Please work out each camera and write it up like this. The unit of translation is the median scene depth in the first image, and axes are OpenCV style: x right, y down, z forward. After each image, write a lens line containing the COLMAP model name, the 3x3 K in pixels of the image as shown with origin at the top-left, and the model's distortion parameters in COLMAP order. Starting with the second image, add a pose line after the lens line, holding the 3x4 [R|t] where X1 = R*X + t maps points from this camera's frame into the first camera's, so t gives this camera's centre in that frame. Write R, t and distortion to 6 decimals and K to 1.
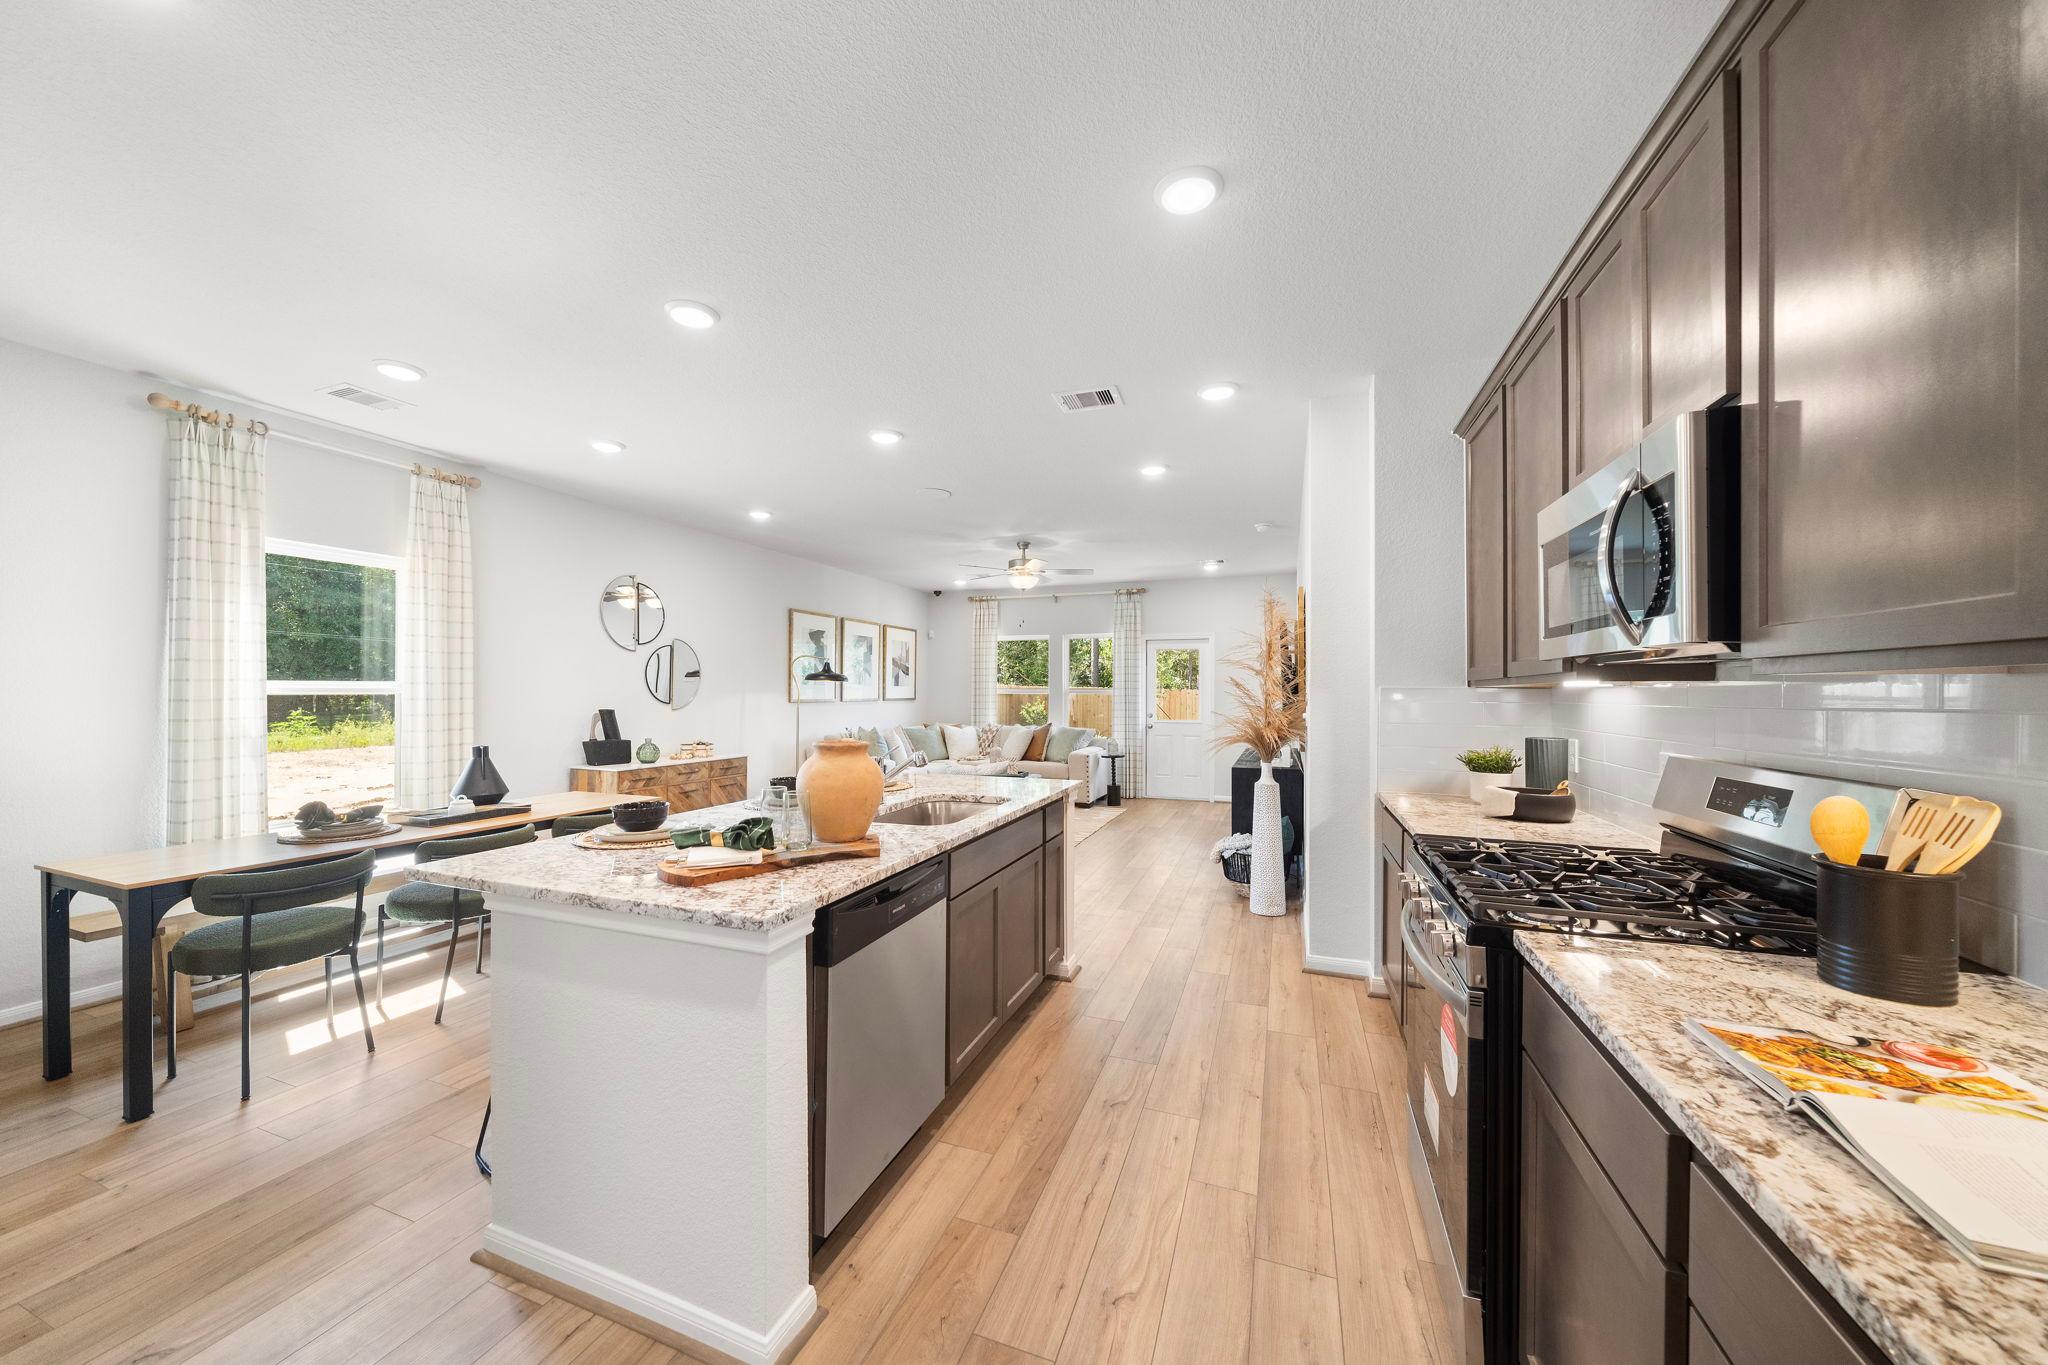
lens RADIAL K [[716.2, 0, 1013.2], [0, 716.2, 685.2], [0, 0, 1]] dist [-0.001417, -0.000015]
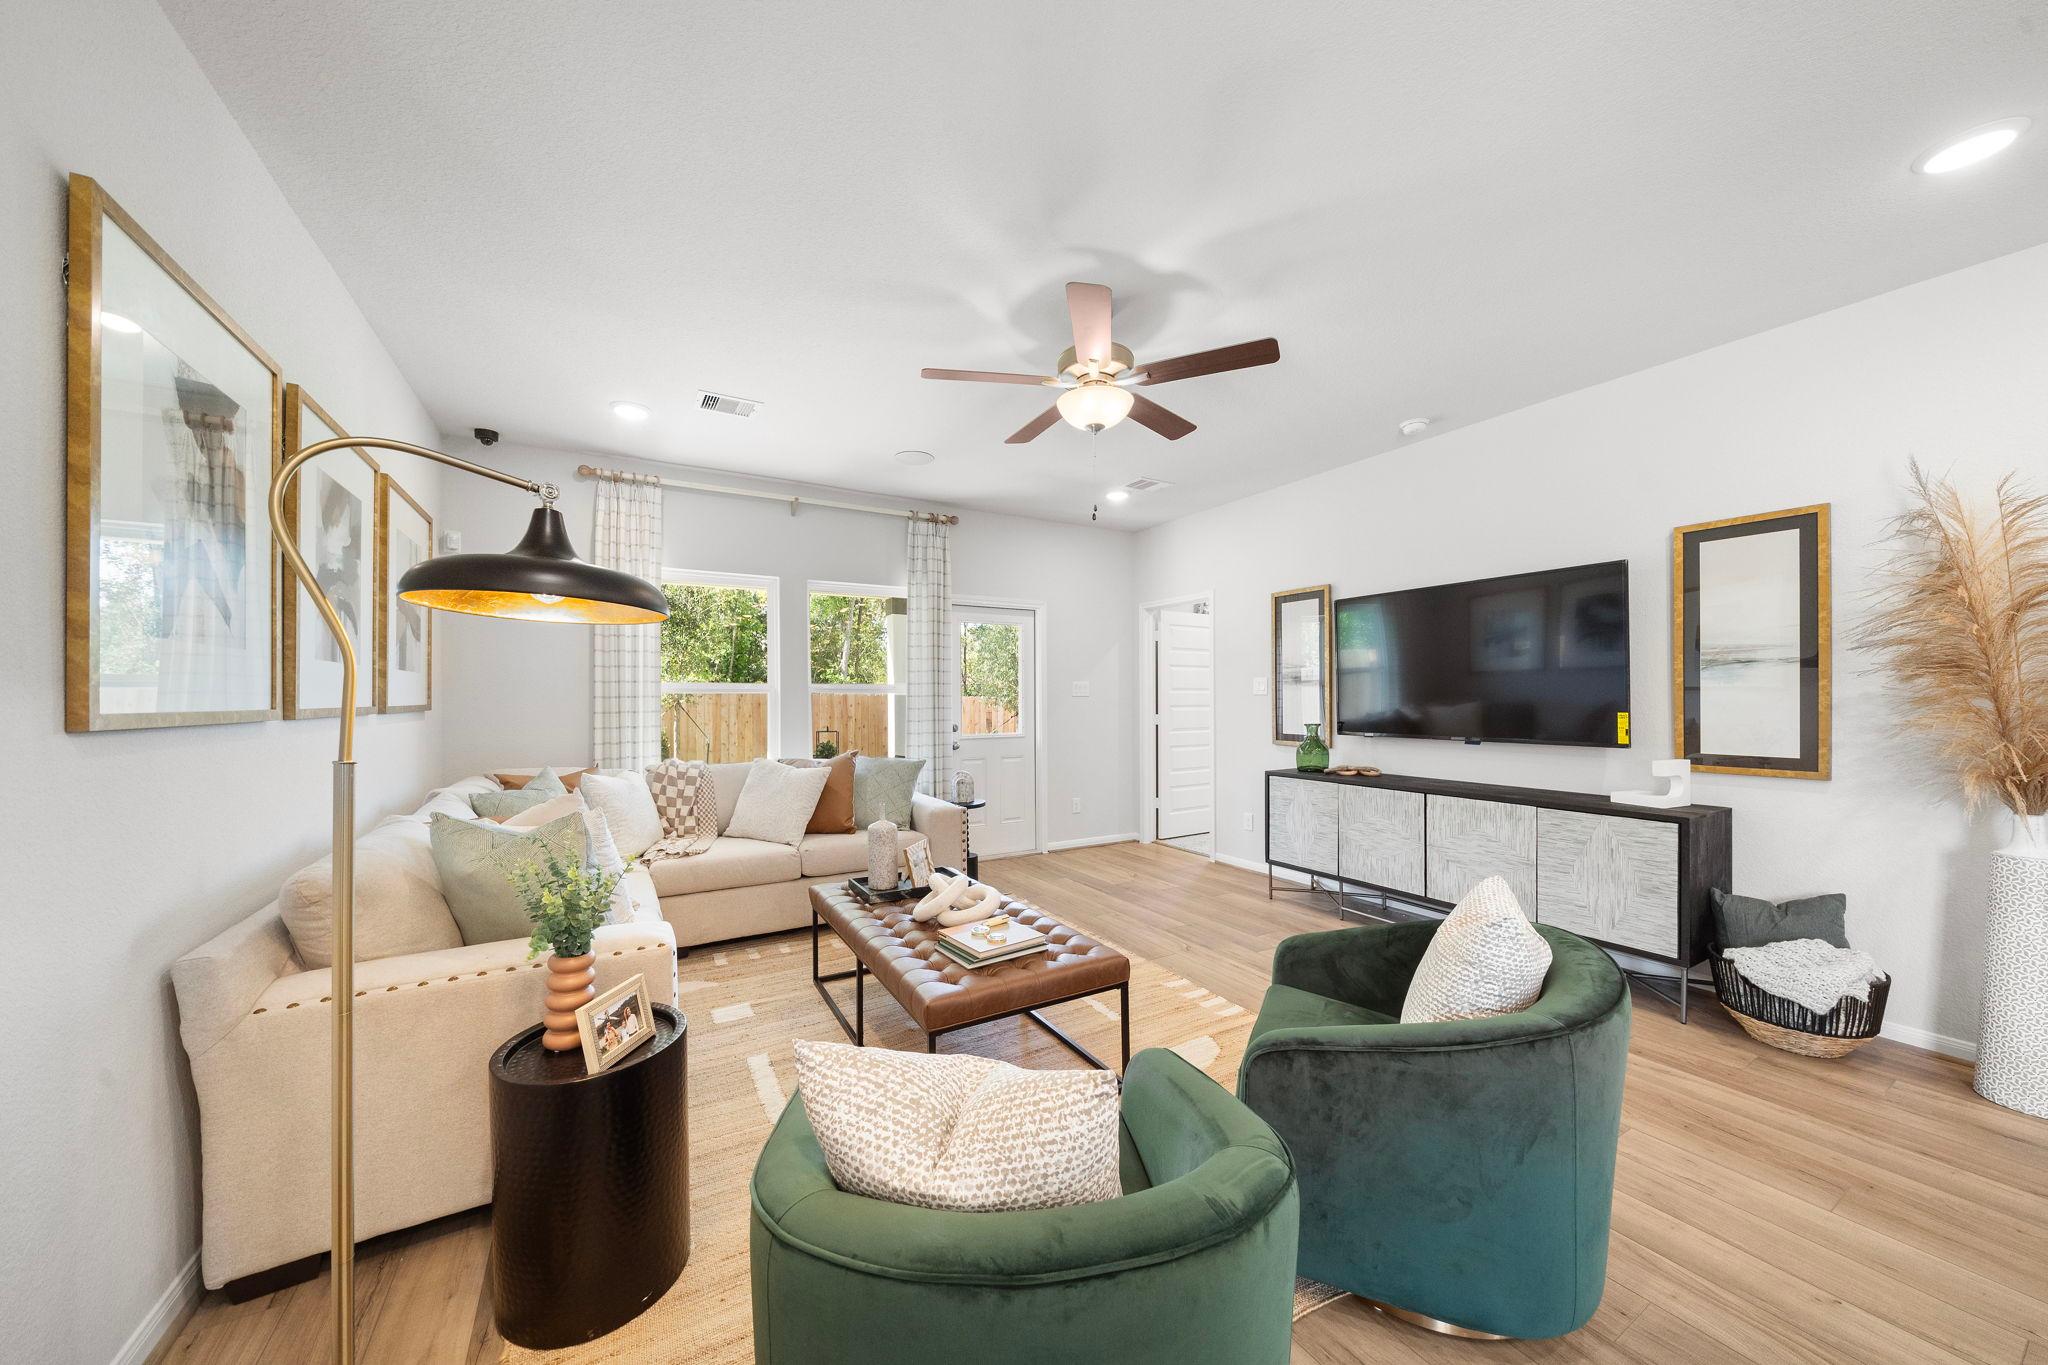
lens RADIAL K [[699.9, 0, 1022.5], [0, 699.9, 708.4], [0, 0, 1]] dist [-0.014442, -0.000042]
pose [[0.636287, -0.016185, 0.771283, -0.313955], [-0.003914, 0.999699, 0.024206, 0.014075], [-0.771443, -0.018421, 0.636032, 0.781921]]
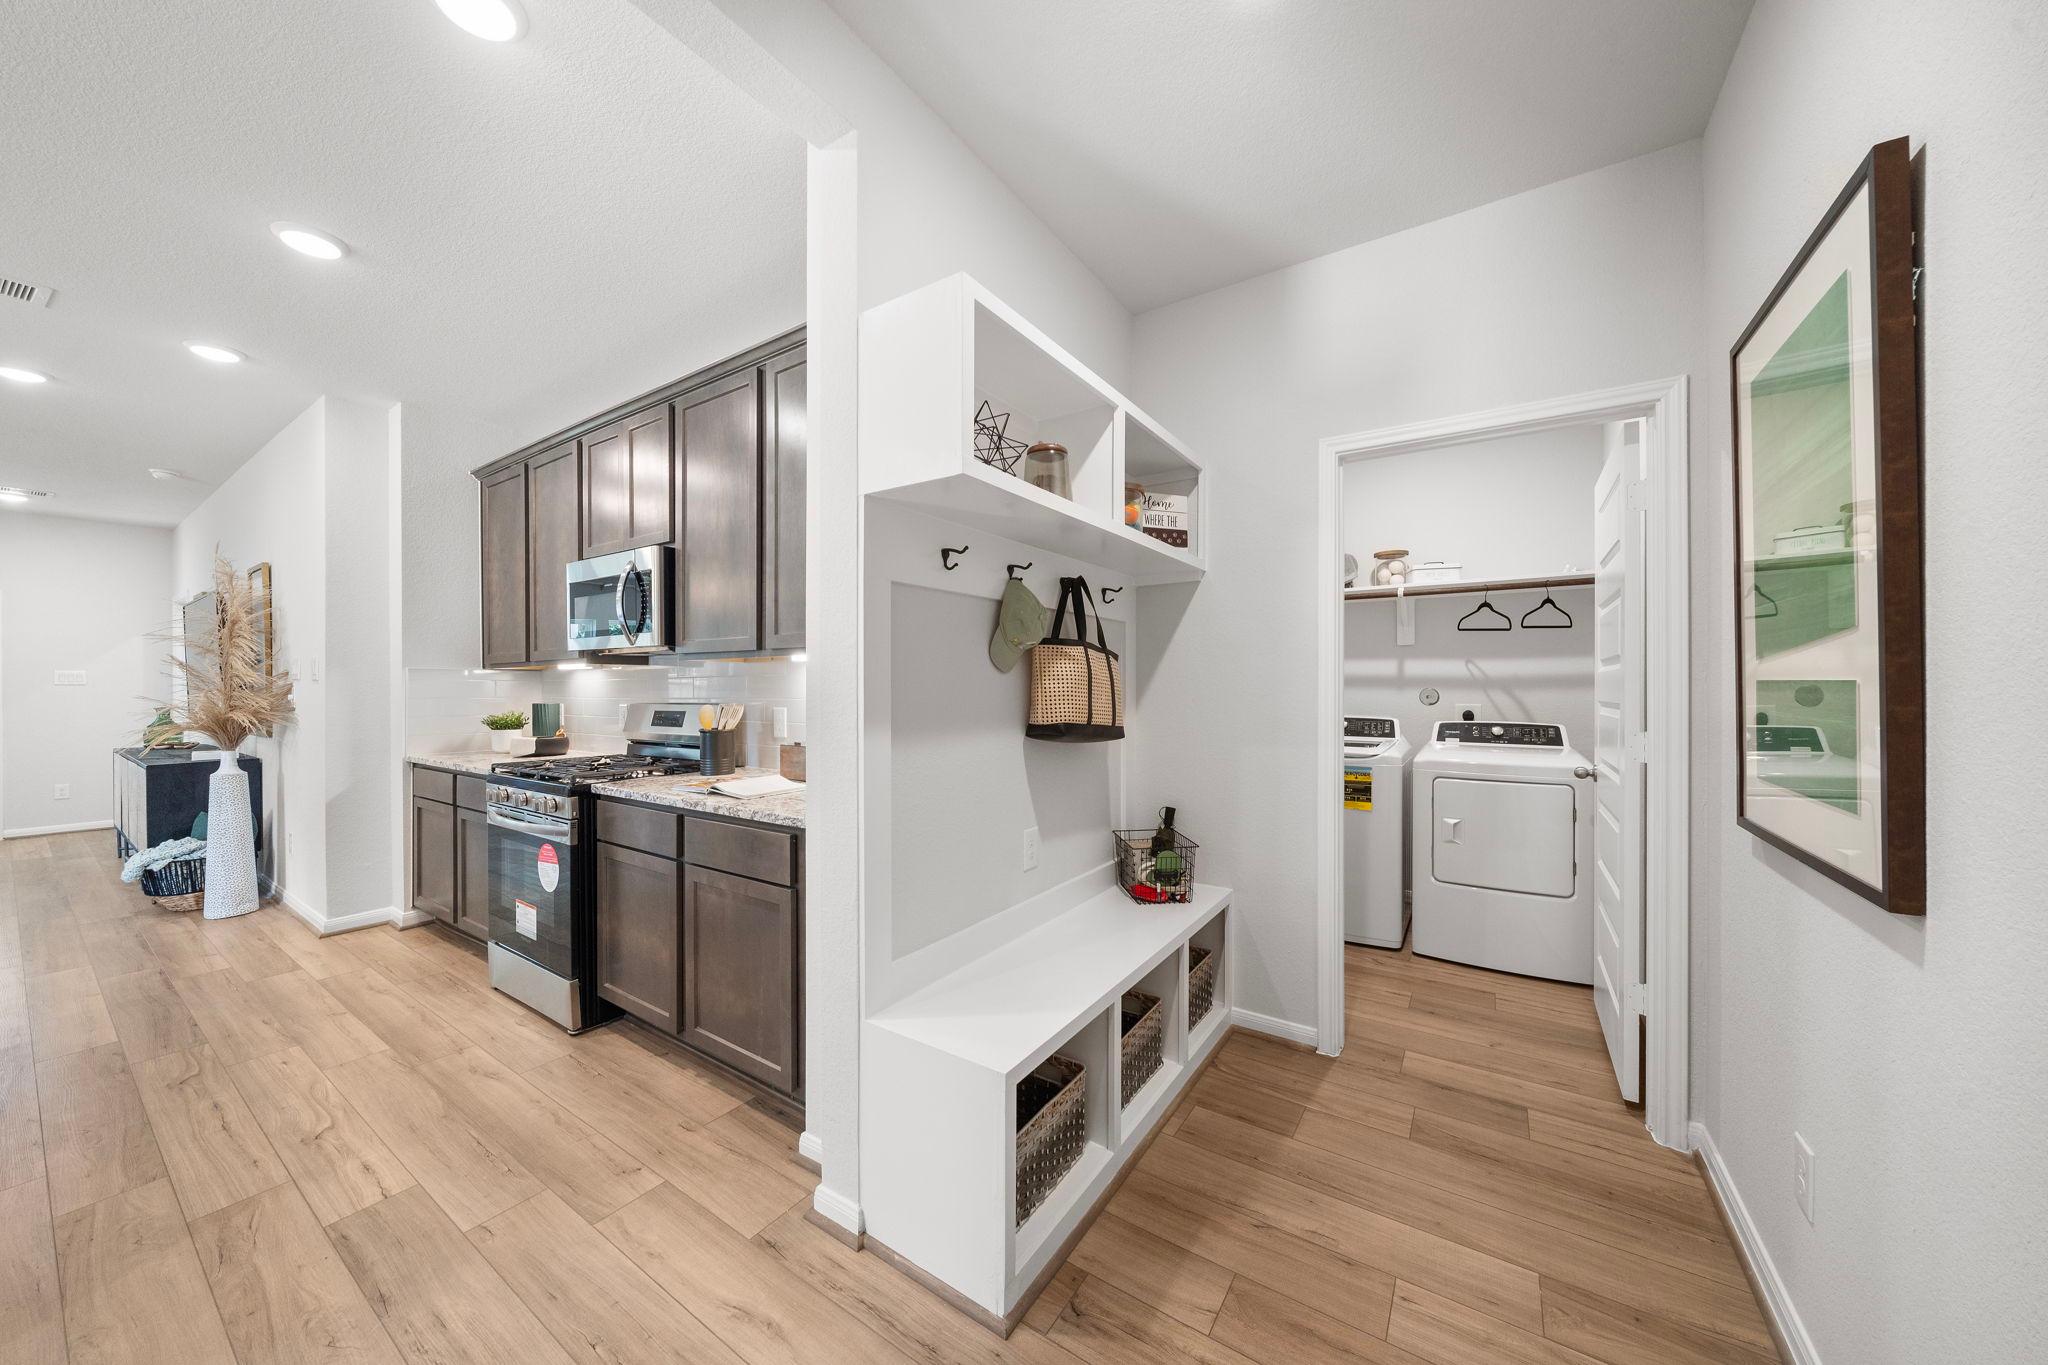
lens RADIAL K [[716.2, 0, 1013.2], [0, 716.2, 685.2], [0, 0, 1]] dist [-0.001417, -0.000015]
pose [[0.239869, -0.006852, 0.970781, -0.190869], [-0.004595, 0.999956, 0.008193, 0.007914], [-0.970795, -0.006426, 0.239826, -0.123932]]
